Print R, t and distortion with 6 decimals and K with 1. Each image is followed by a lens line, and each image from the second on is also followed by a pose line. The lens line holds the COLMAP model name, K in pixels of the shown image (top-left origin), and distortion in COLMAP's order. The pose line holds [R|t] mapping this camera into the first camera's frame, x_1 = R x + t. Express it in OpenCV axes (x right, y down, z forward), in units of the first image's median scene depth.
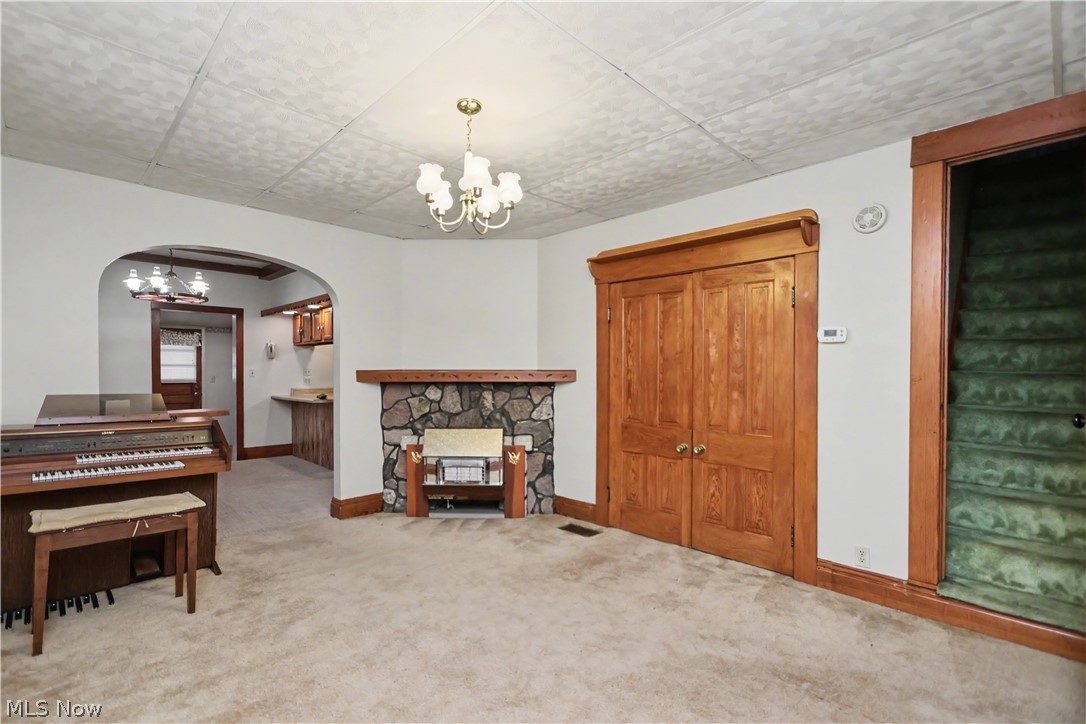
lens RADIAL K [[504.1, 0, 526.3], [0, 504.1, 378.2], [0, 0, 1]] dist [0.009088, 0.000727]
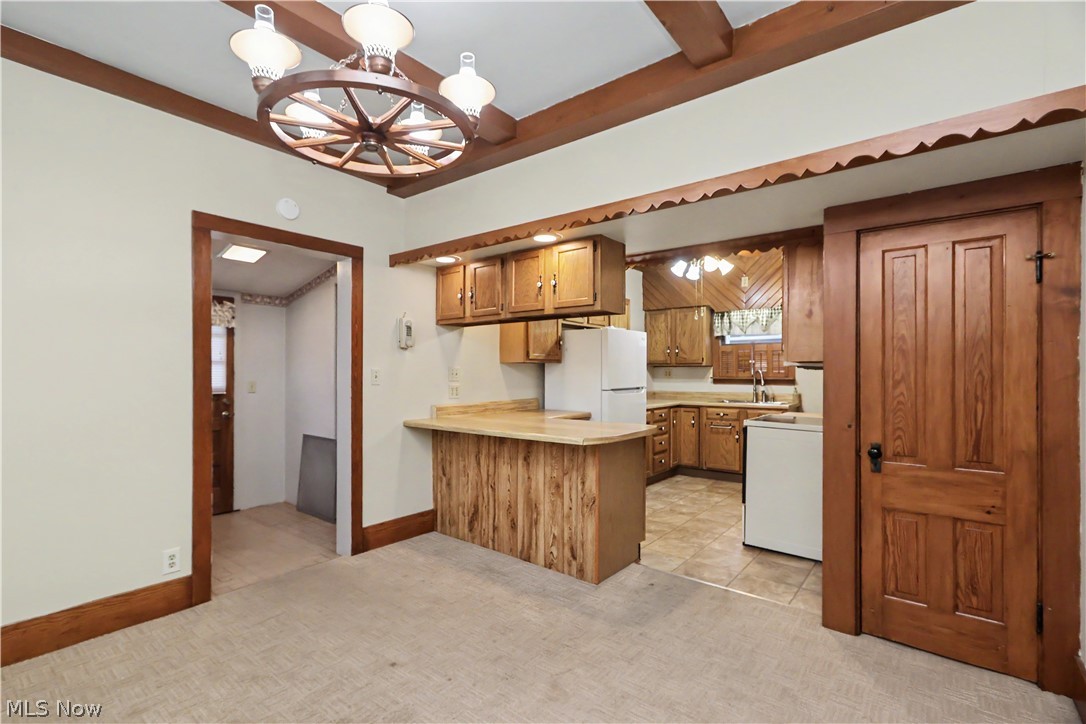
lens RADIAL K [[504.1, 0, 532.6], [0, 504.1, 373.3], [0, 0, 1]] dist [0.009088, 0.000727]
pose [[0.992962, -0.000902, 0.118432, -0.717553], [0.002044, 0.999953, -0.009515, -0.013937], [-0.118418, 0.009690, 0.992917, 0.774608]]
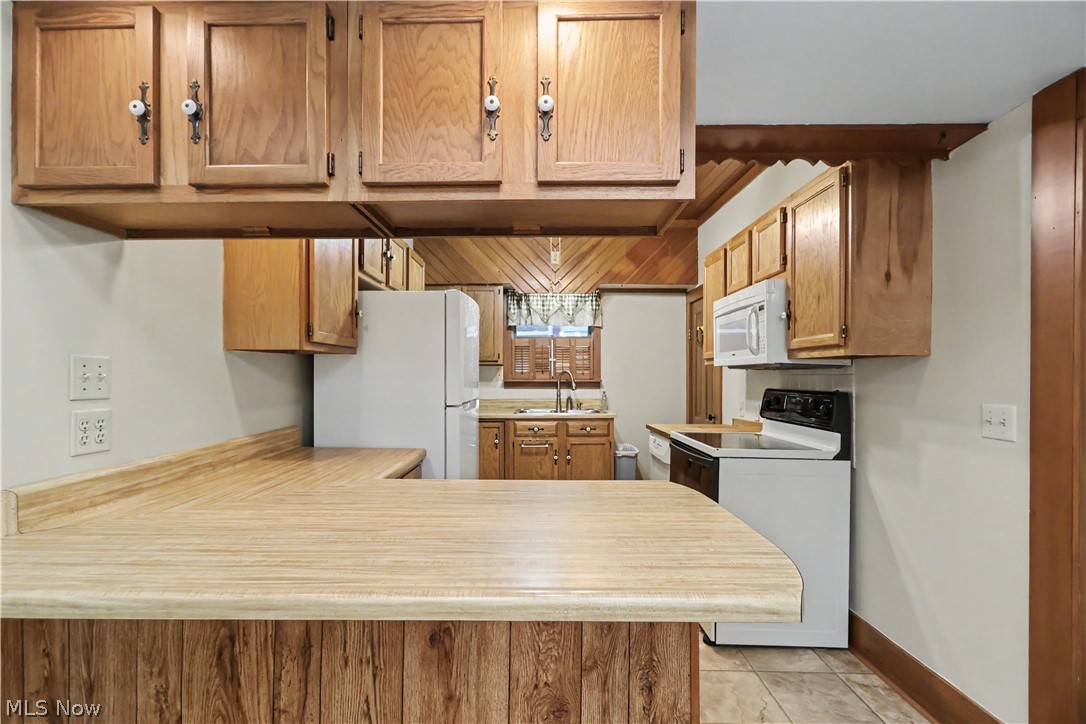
lens RADIAL K [[504.1, 0, 528.9], [0, 504.1, 374.9], [0, 0, 1]] dist [0.009088, 0.000727]
pose [[0.708720, -0.002817, 0.705485, -0.780324], [0.008896, 0.999948, -0.004944, -0.019759], [-0.705434, 0.009779, 0.708708, 1.337526]]
